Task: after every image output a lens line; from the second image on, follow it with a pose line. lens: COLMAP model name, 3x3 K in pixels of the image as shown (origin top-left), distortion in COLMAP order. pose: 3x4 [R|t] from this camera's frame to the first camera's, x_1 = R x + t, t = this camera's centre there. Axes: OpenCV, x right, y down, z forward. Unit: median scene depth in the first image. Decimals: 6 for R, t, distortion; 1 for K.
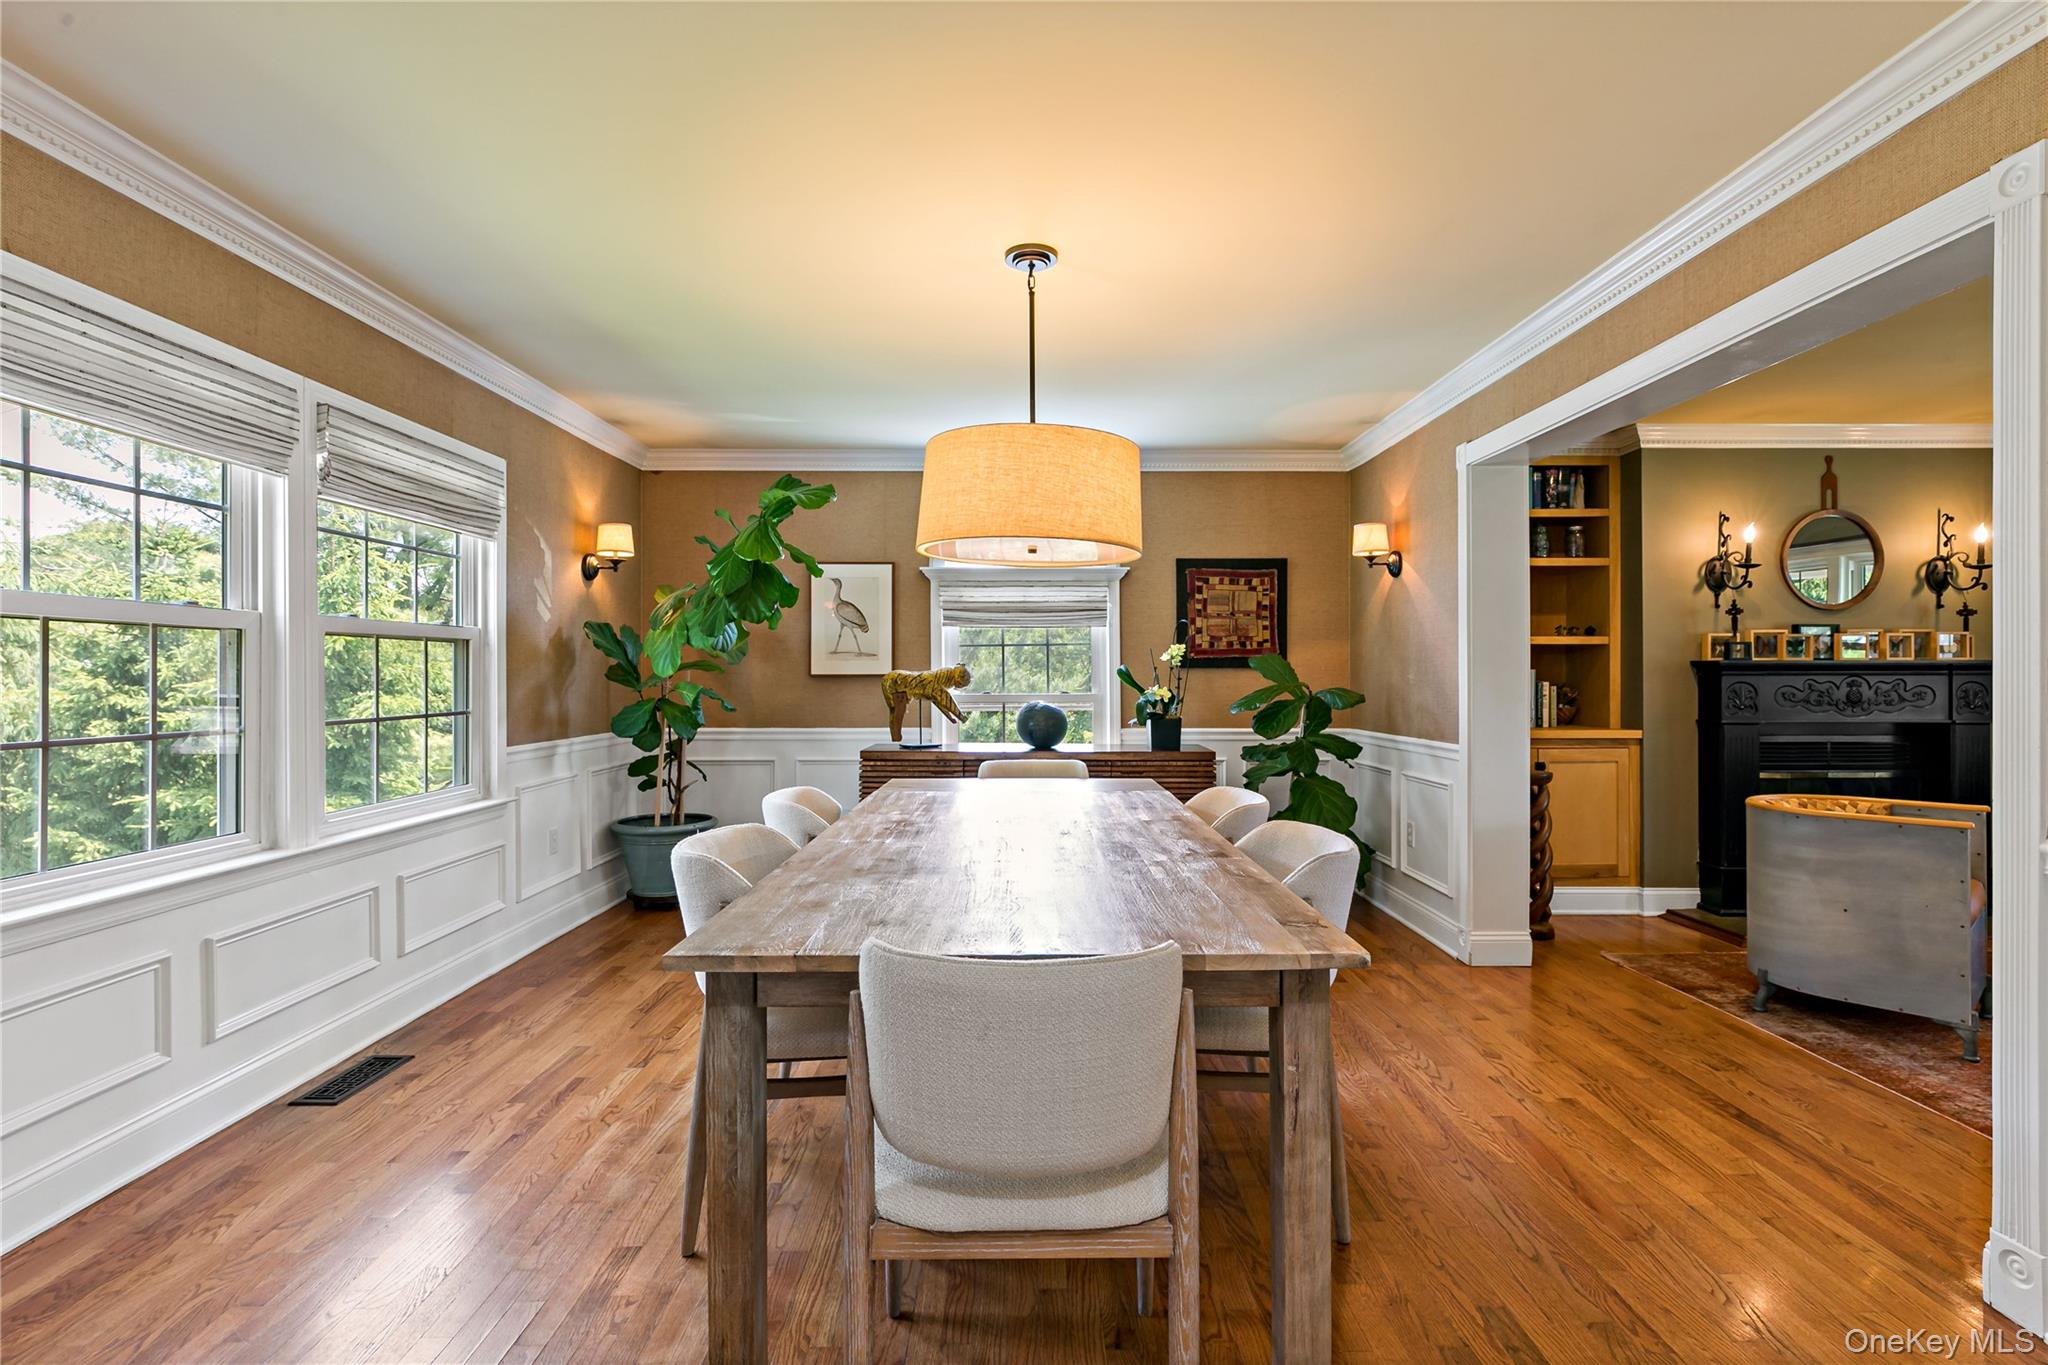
lens RADIAL K [[975.8, 0, 1024.0], [0, 975.8, 682.5], [0, 0, 1]] dist [0.001710, 0.000044]
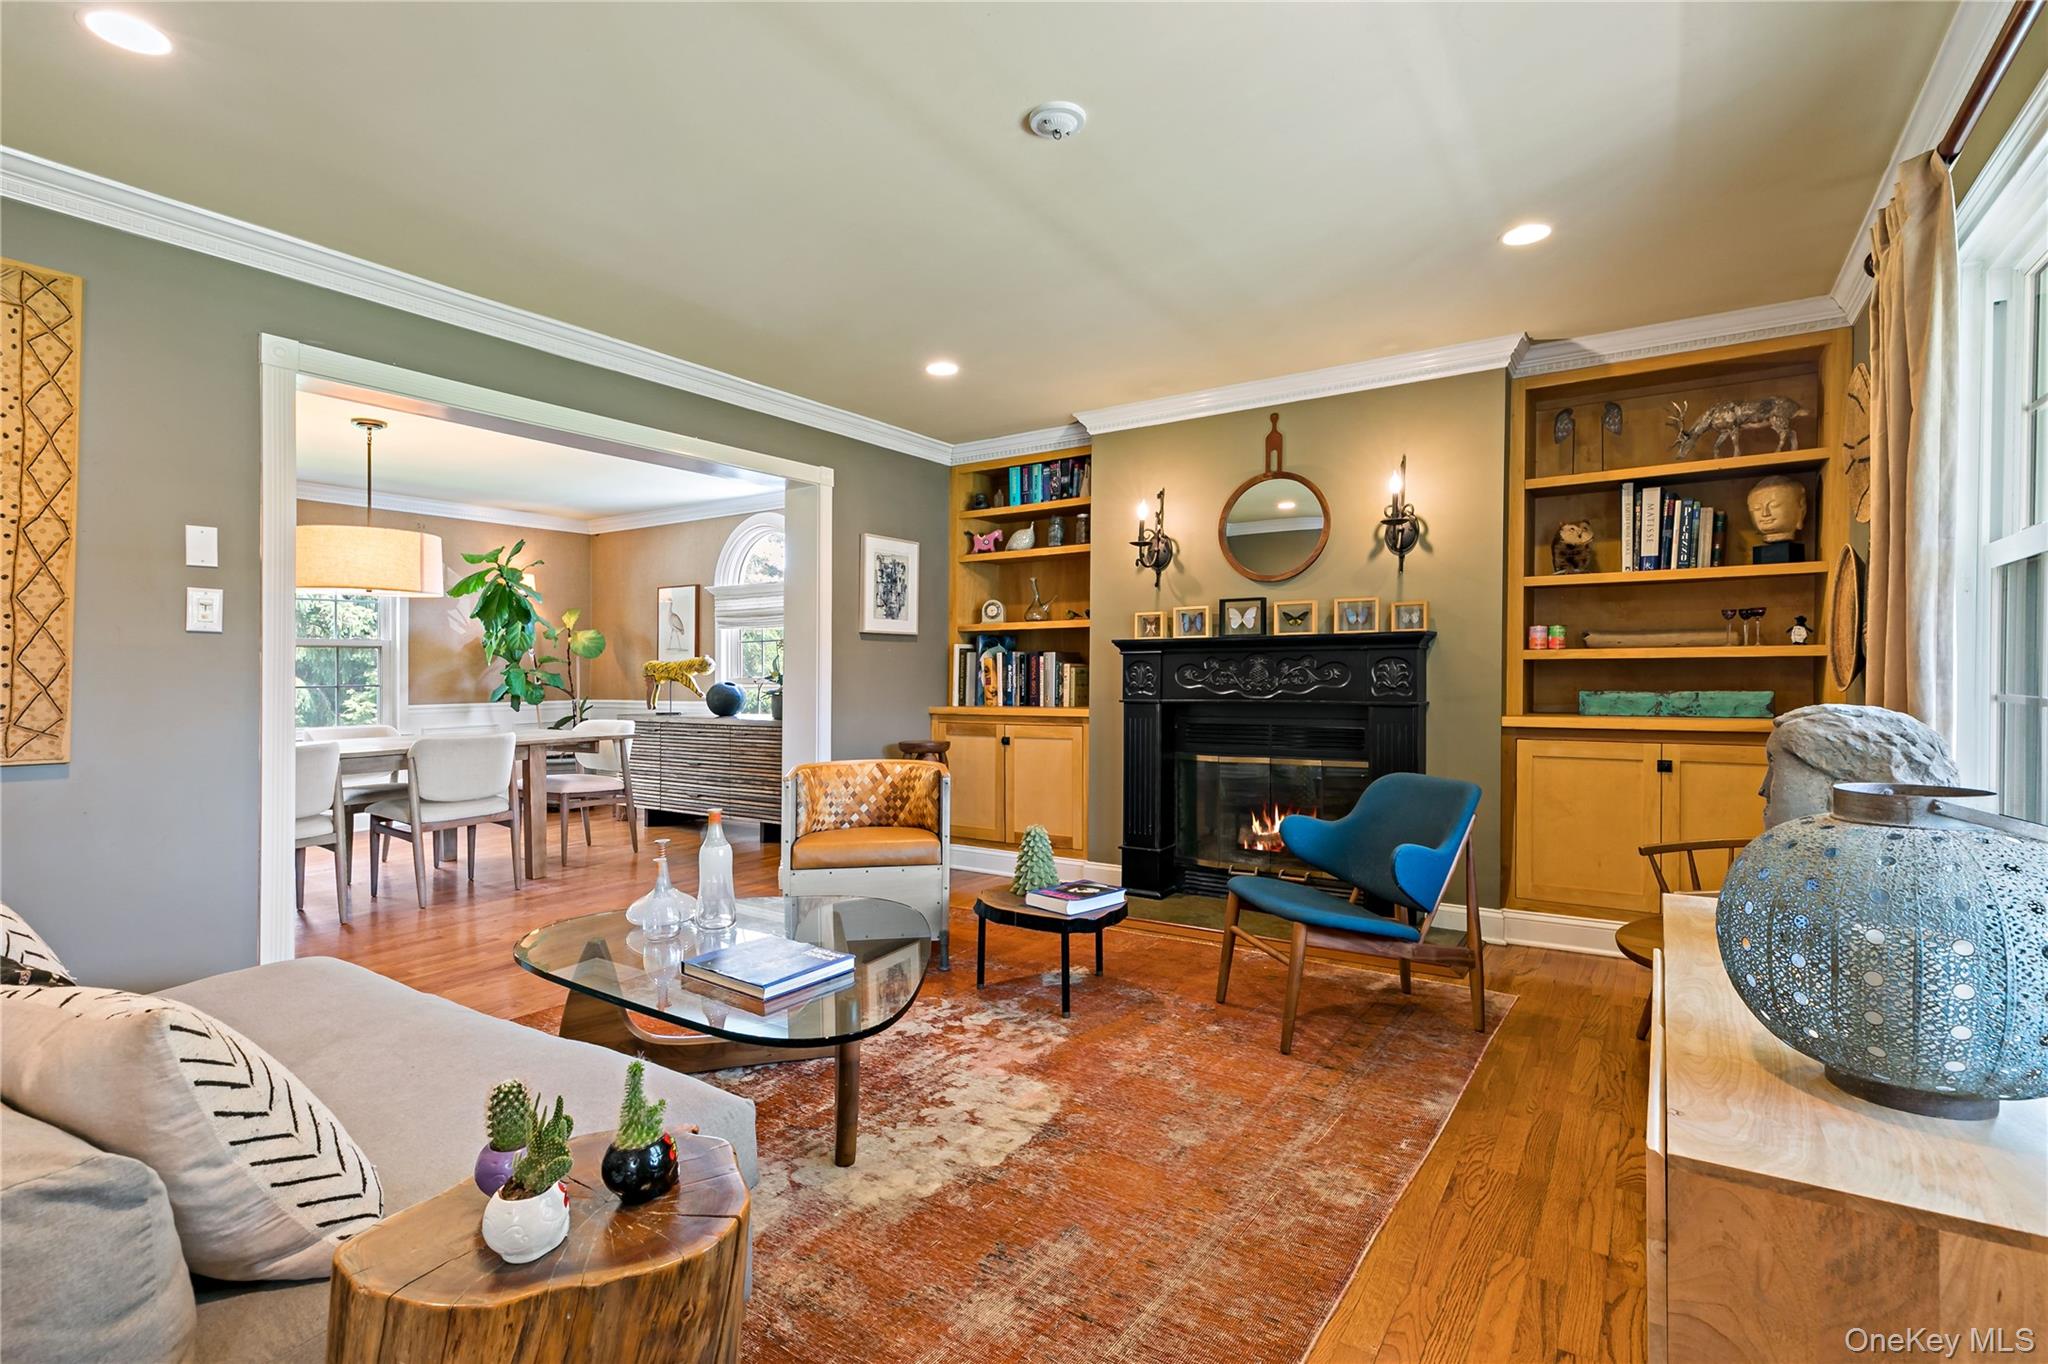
lens RADIAL K [[952.2, 0, 1024.0], [0, 952.2, 682.0], [0, 0, 1]] dist [0.001824, 0.000125]
pose [[0.833590, -0.000428, -0.552383, 1.123257], [0.003858, 0.999980, 0.005047, 0.014784], [0.552370, -0.006338, 0.833575, 0.121433]]
